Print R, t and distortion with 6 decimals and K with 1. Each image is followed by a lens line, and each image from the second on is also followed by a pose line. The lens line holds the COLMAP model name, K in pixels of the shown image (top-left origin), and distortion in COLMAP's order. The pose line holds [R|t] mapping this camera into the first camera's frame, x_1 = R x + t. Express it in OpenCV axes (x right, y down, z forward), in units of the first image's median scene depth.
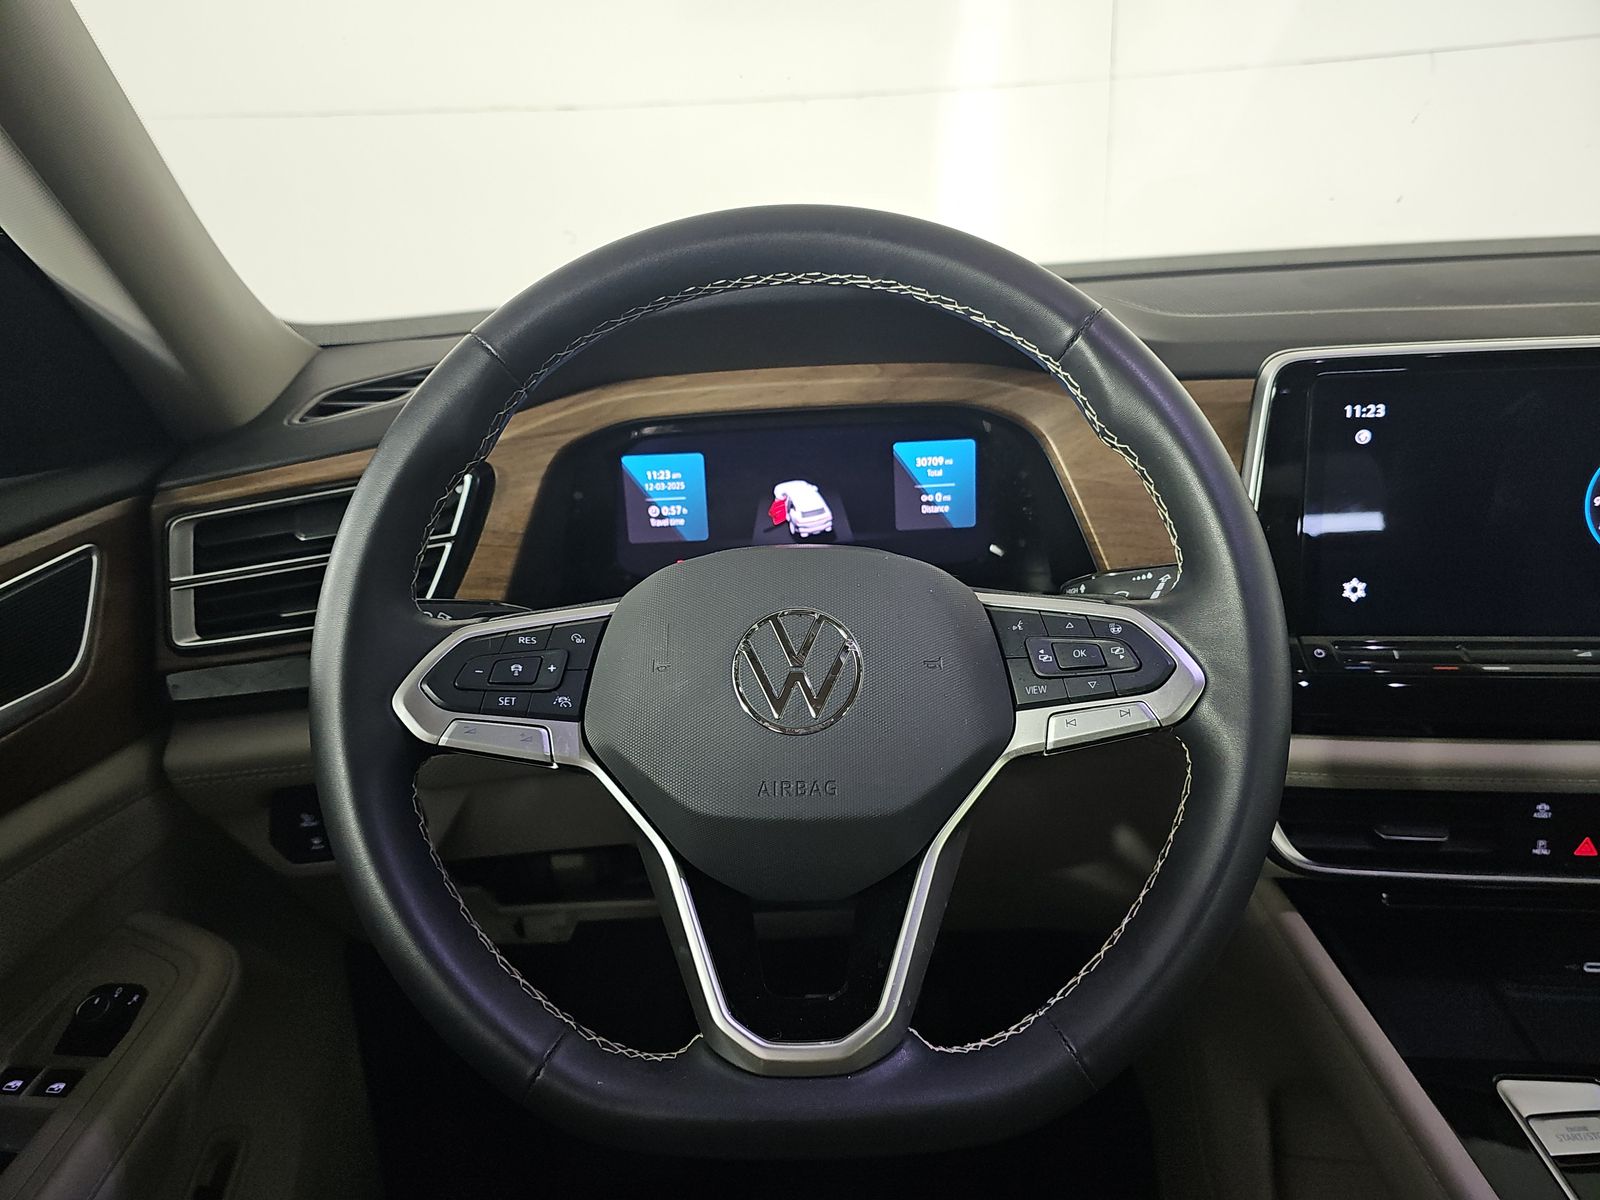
lens RADIAL K [[1169.1, 0, 801.4], [0, 1169.1, 609.1], [0, 0, 1]] dist [0.041900, 0.000788]
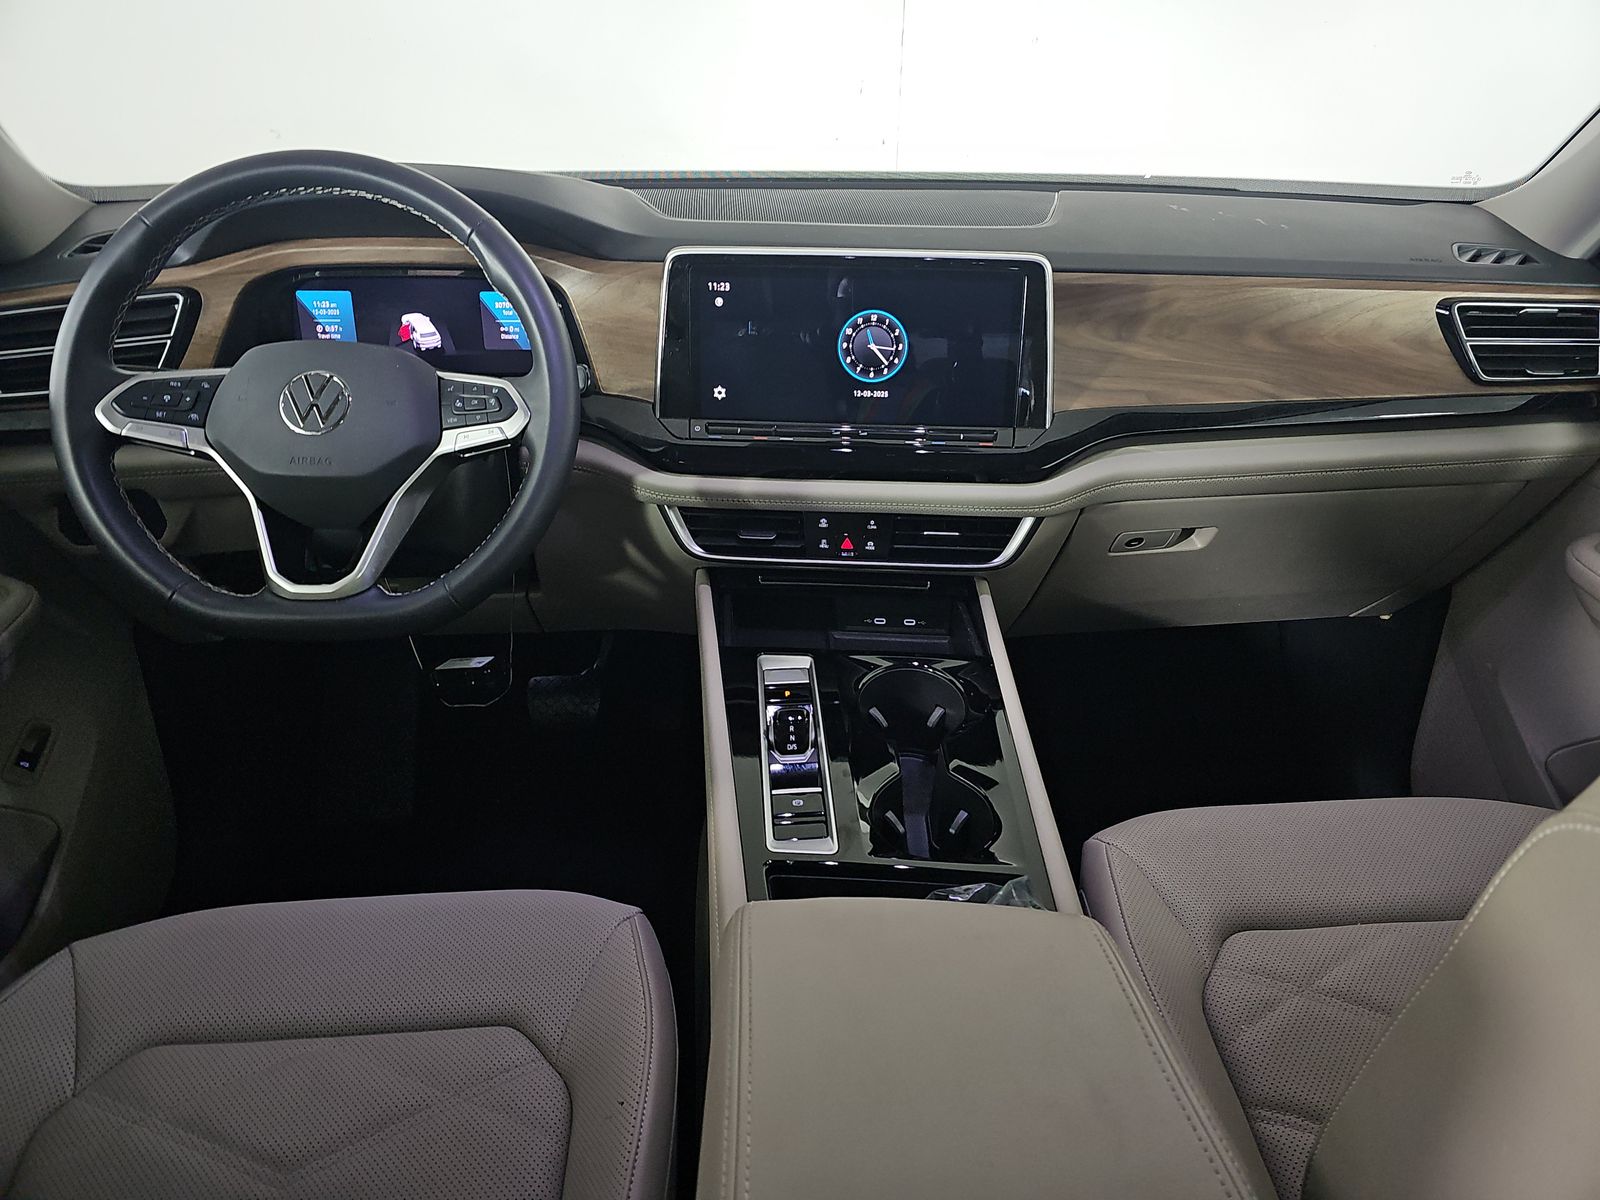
lens RADIAL K [[1077.8, 0, 805.5], [0, 1077.8, 606.9], [0, 0, 1]] dist [0.006529, -0.017220]
pose [[0.991725, 0.018861, 0.126989, 0.414097], [-0.035145, 0.991249, 0.127241, 0.094380], [-0.123478, -0.130651, 0.983709, -0.643062]]
